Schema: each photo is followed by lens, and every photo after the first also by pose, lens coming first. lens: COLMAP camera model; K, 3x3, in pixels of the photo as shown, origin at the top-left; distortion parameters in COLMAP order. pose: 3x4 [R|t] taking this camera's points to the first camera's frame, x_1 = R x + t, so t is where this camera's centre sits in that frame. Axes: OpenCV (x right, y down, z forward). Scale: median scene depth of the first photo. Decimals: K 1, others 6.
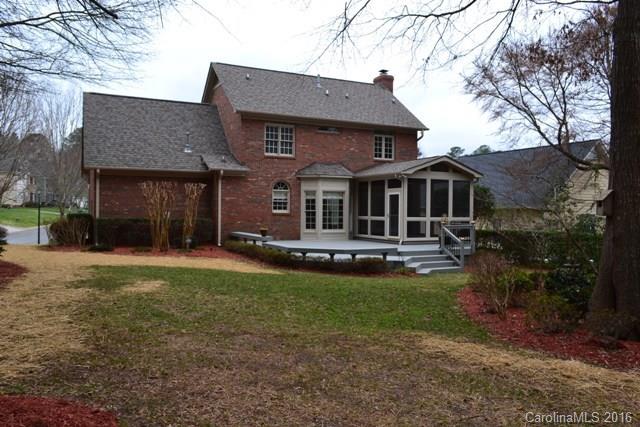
lens RADIAL K [[502.5, 0, 320.0], [0, 502.5, 213.5], [0, 0, 1]] dist [-0.012905, -0.001140]
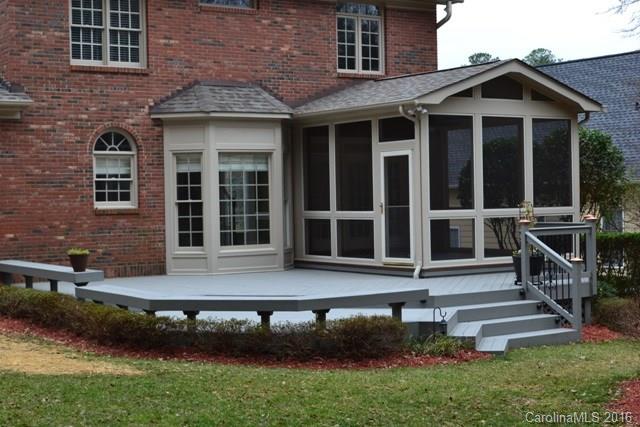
lens RADIAL K [[1098.1, 0, 320.0], [0, 1098.1, 213.5], [0, 0, 1]] dist [-0.030437, -0.039923]
pose [[0.991561, -0.029994, 0.126124, -0.027432], [0.029025, 0.999533, 0.009510, -0.001130], [-0.126350, -0.005769, 0.991969, 0.115102]]
